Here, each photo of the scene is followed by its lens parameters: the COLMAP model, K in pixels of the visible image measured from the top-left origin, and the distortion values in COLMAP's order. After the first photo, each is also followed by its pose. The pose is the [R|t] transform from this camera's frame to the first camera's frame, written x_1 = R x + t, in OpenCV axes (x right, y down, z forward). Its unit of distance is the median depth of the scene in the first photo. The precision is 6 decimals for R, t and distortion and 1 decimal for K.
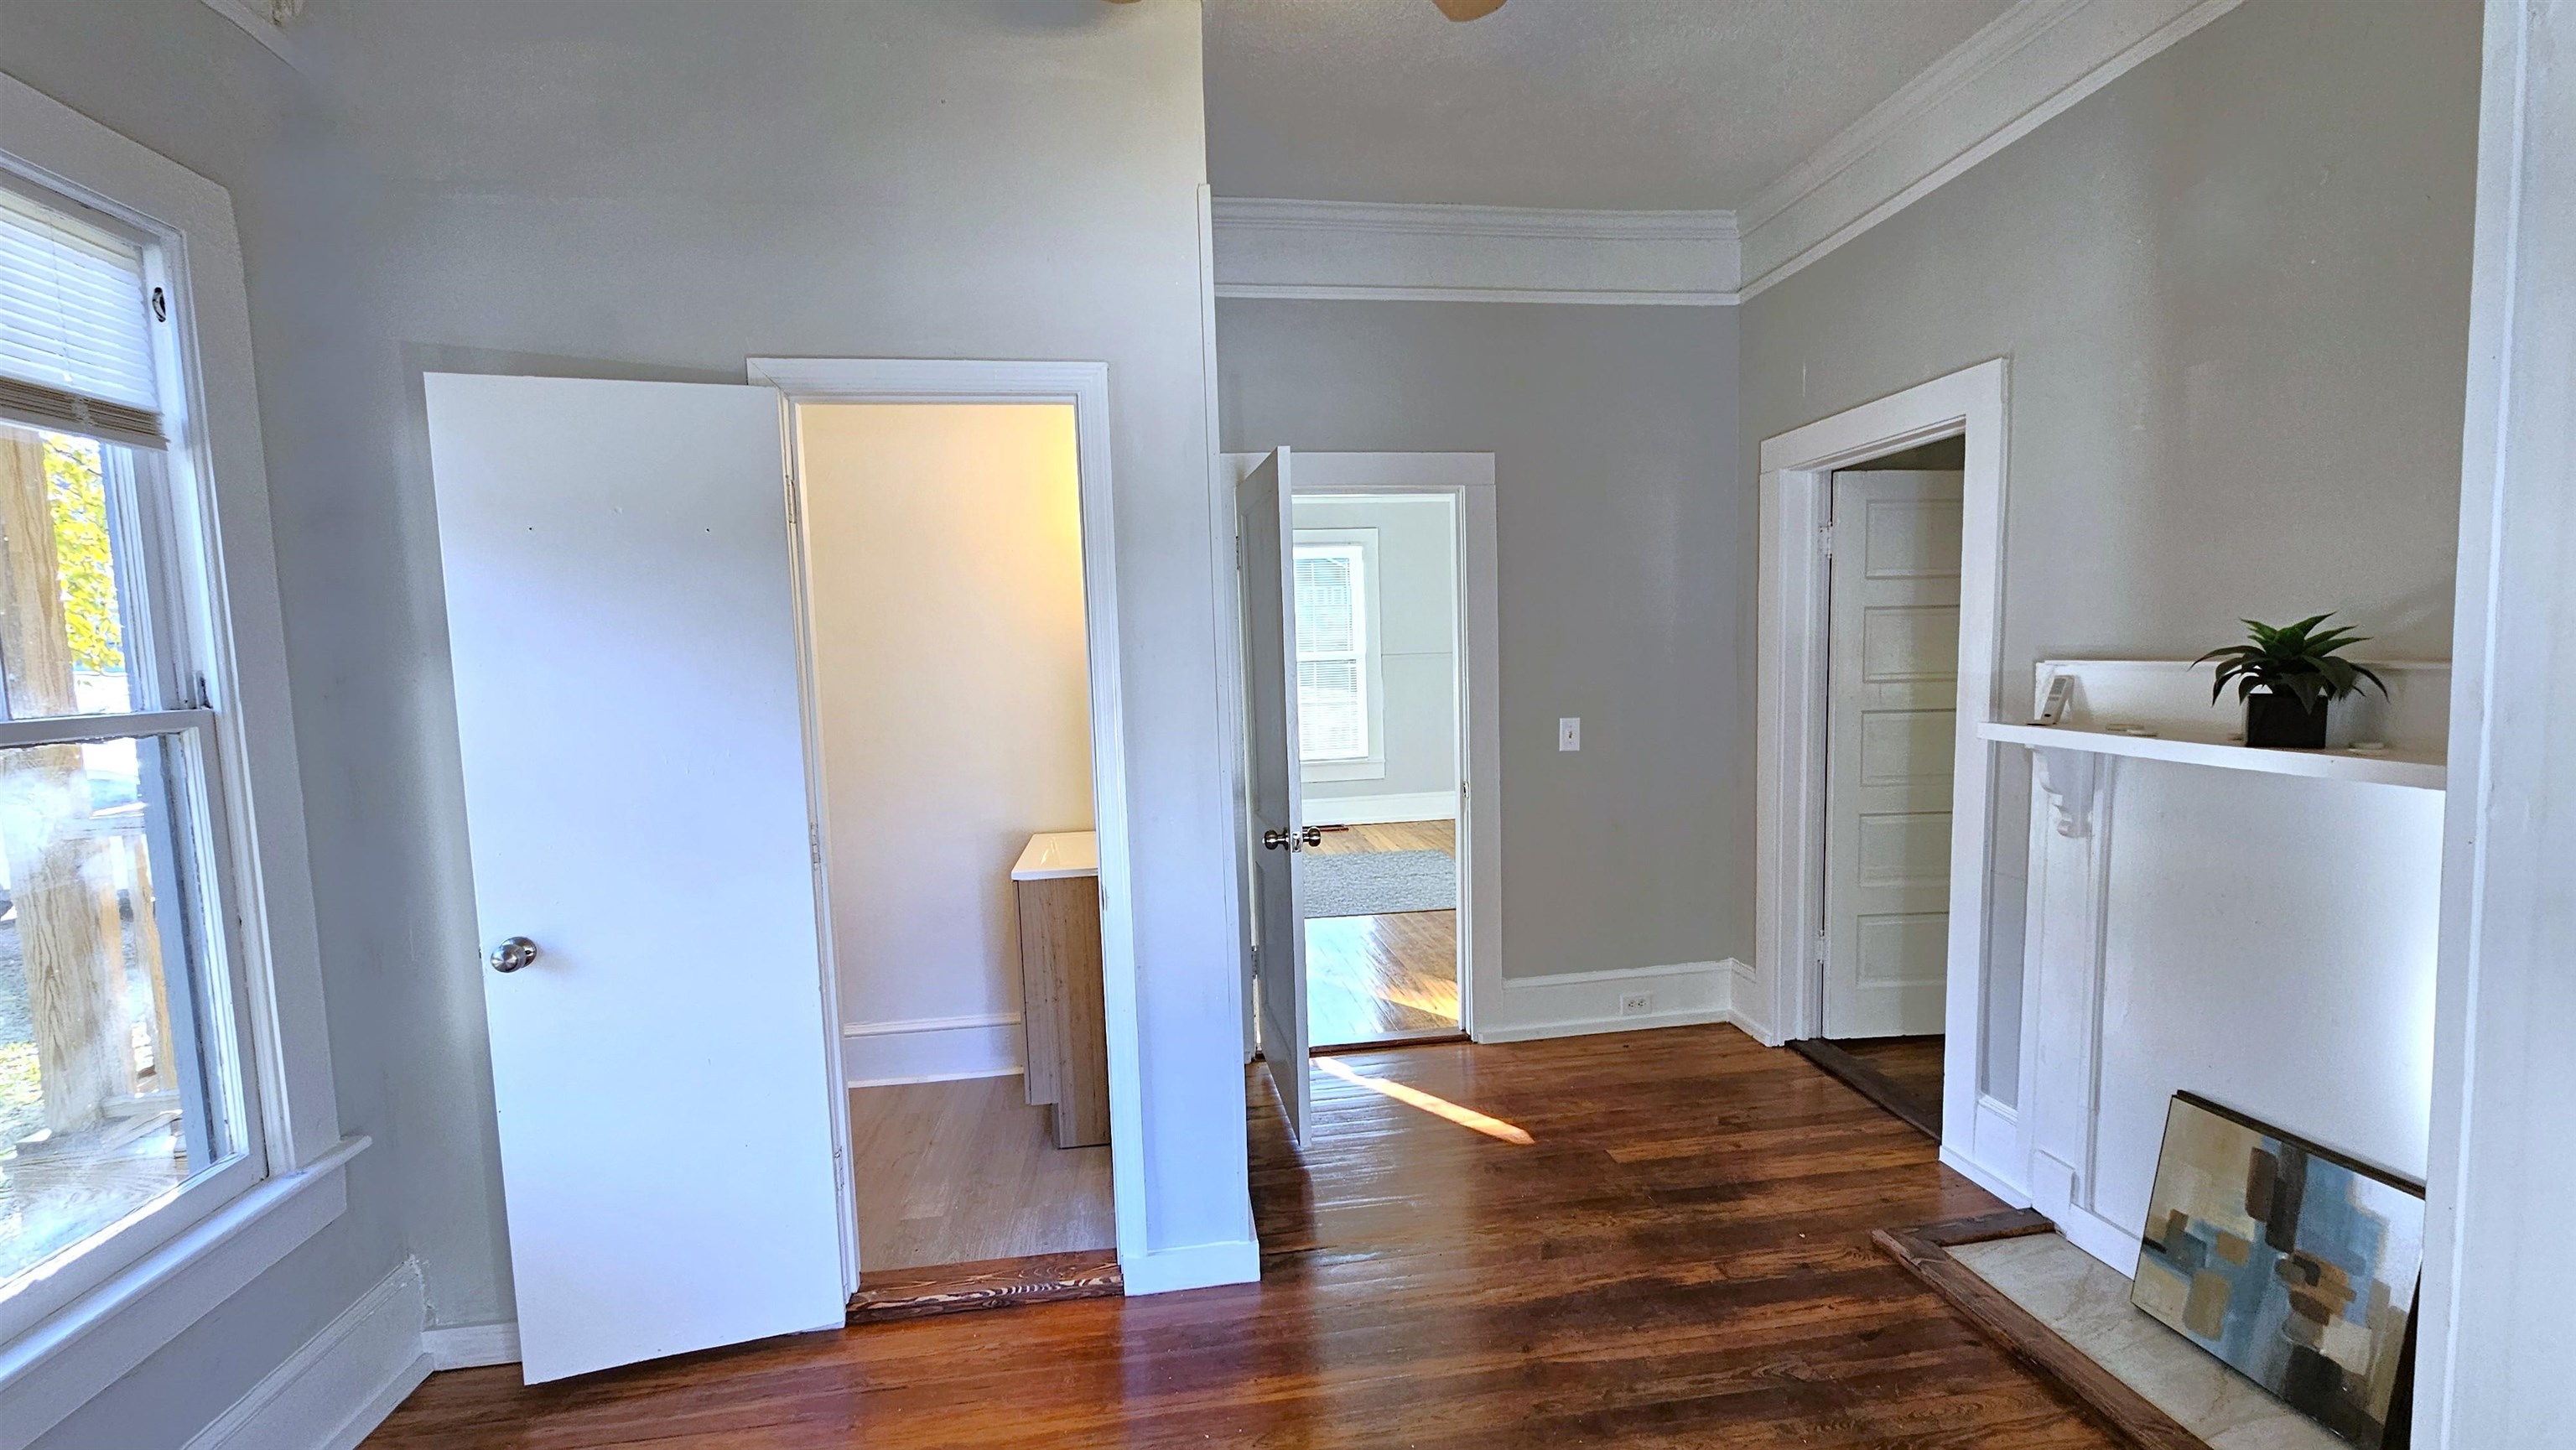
lens RADIAL K [[1058.3, 0, 1297.9], [0, 1058.3, 740.9], [0, 0, 1]] dist [-0.000394, -0.000174]
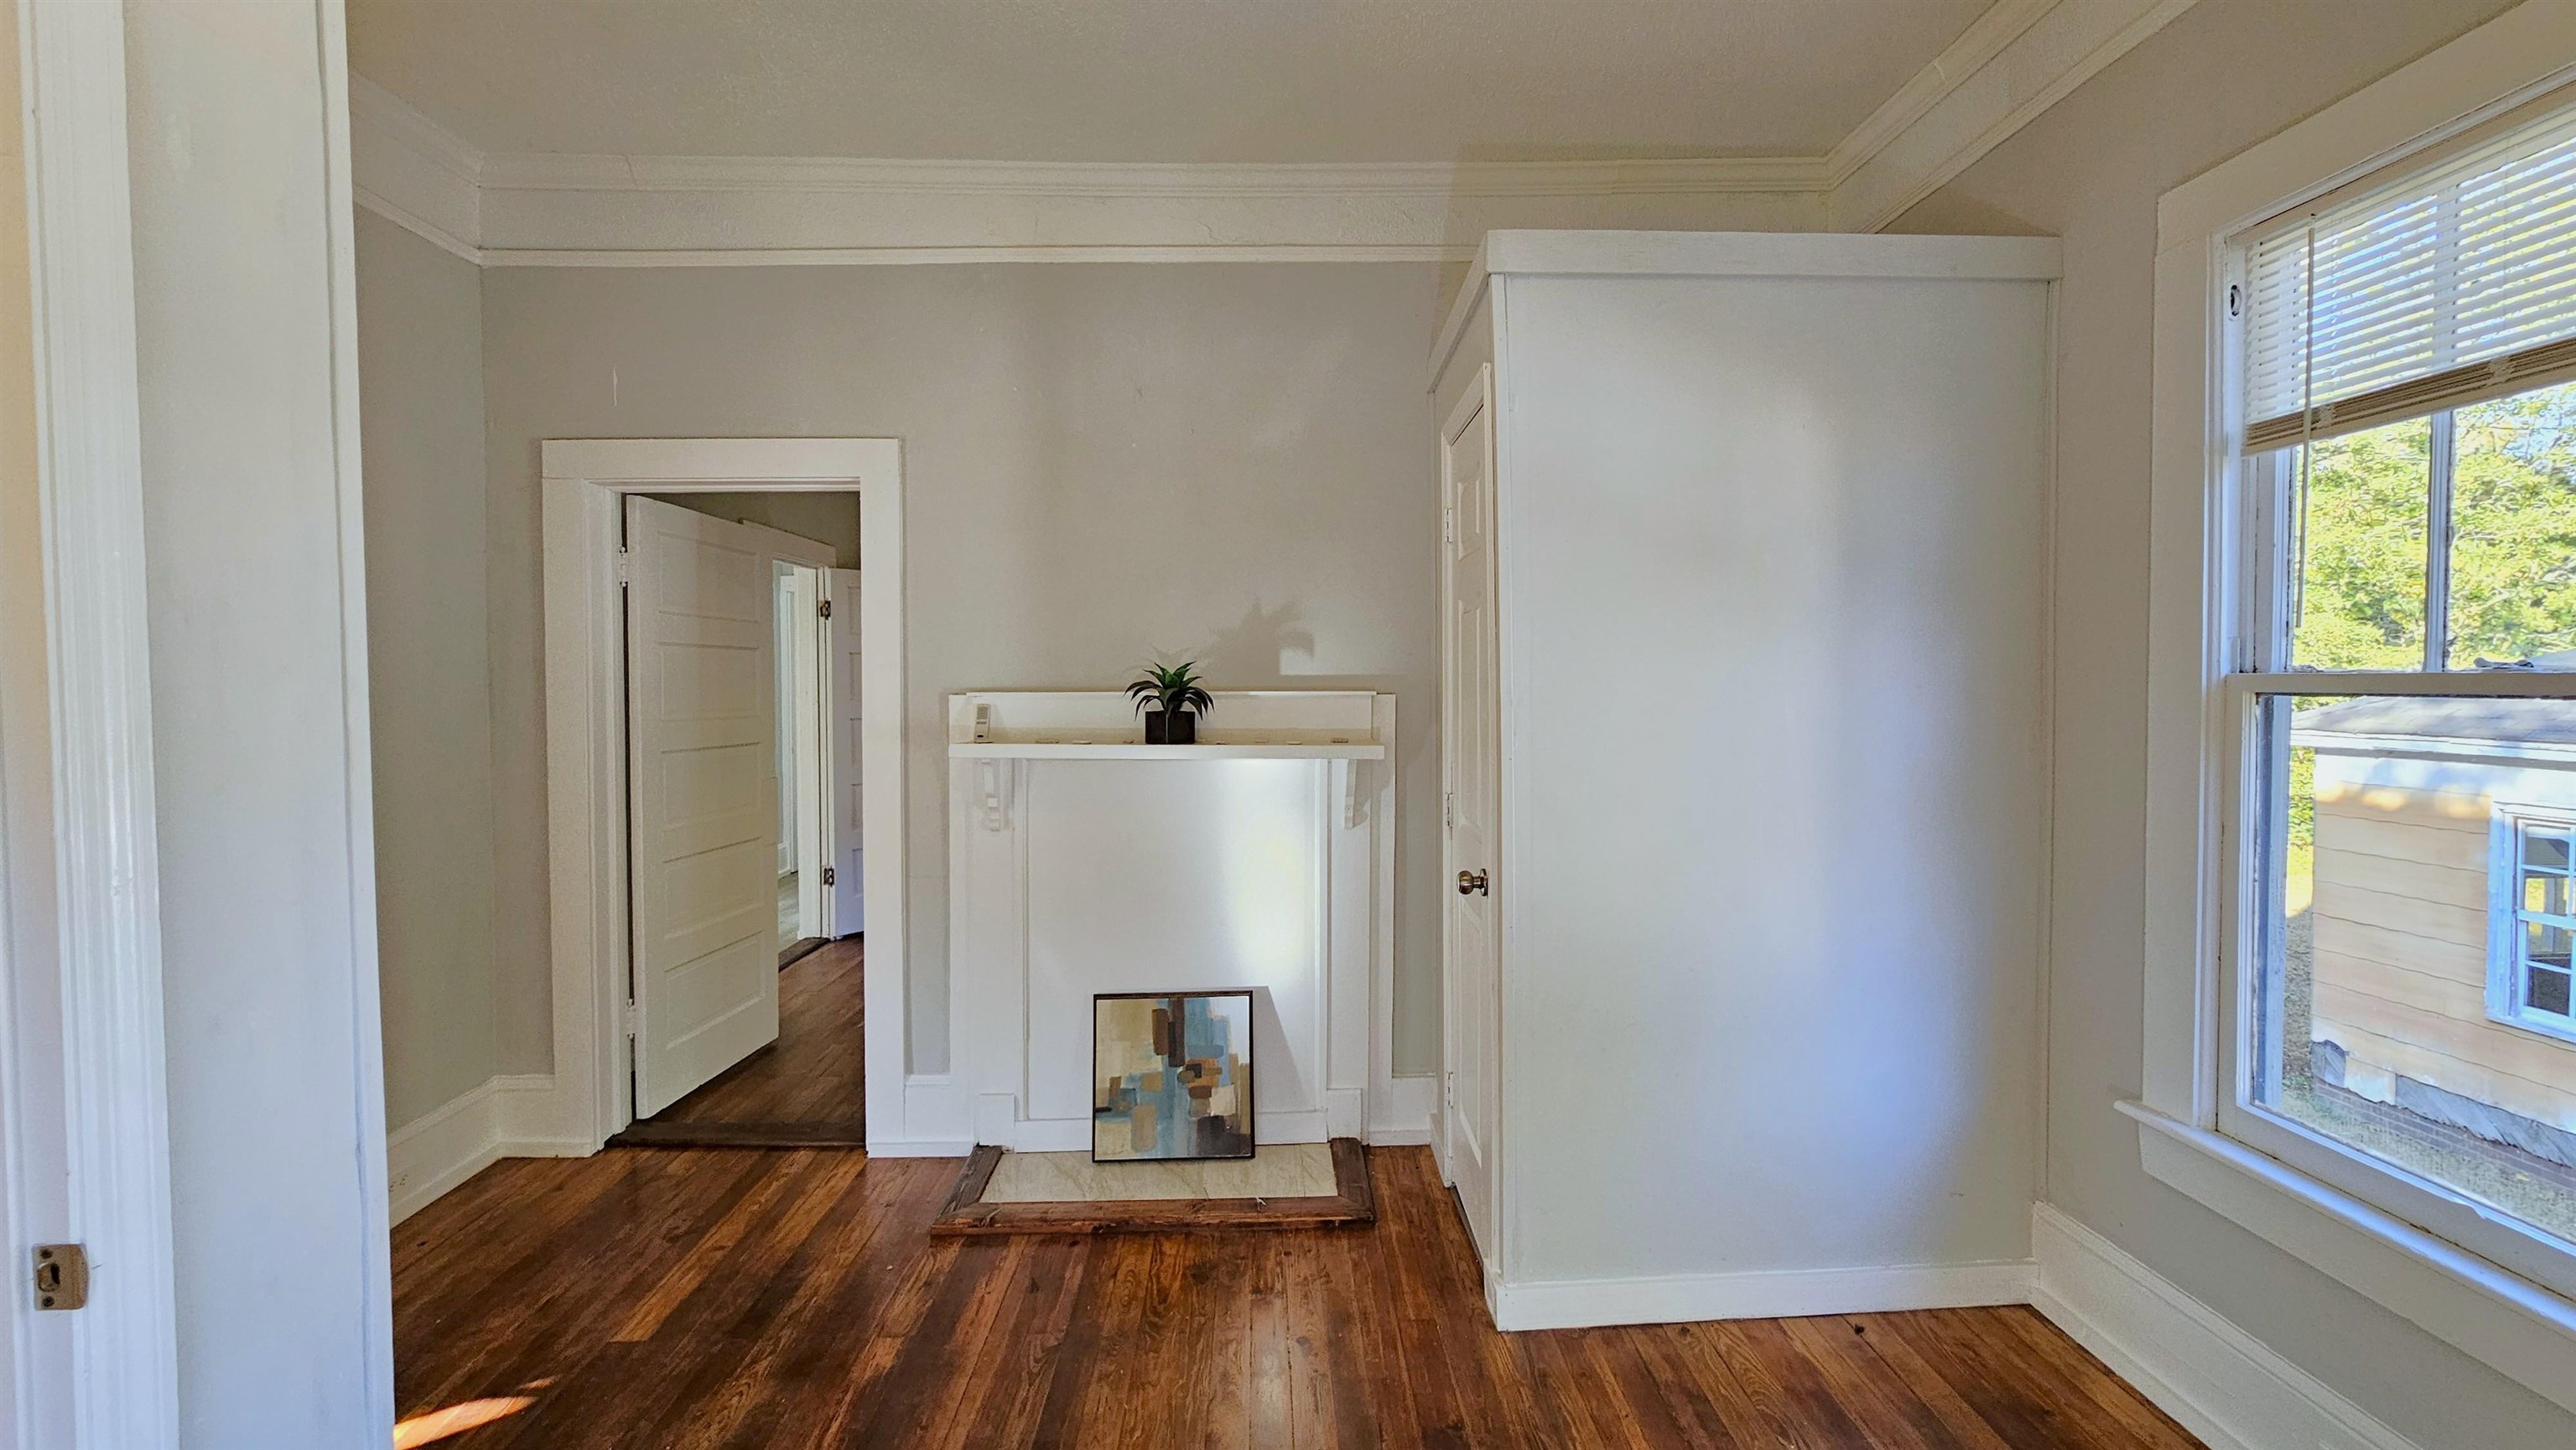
lens RADIAL K [[1063.0, 0, 1279.8], [0, 1063.0, 689.6], [0, 0, 1]] dist [-0.000163, 0.000004]
pose [[0.128538, 0.015421, 0.991585, -0.508551], [0.087837, 0.995772, -0.026872, -0.013697], [-0.987807, 0.090552, 0.126640, 0.500426]]
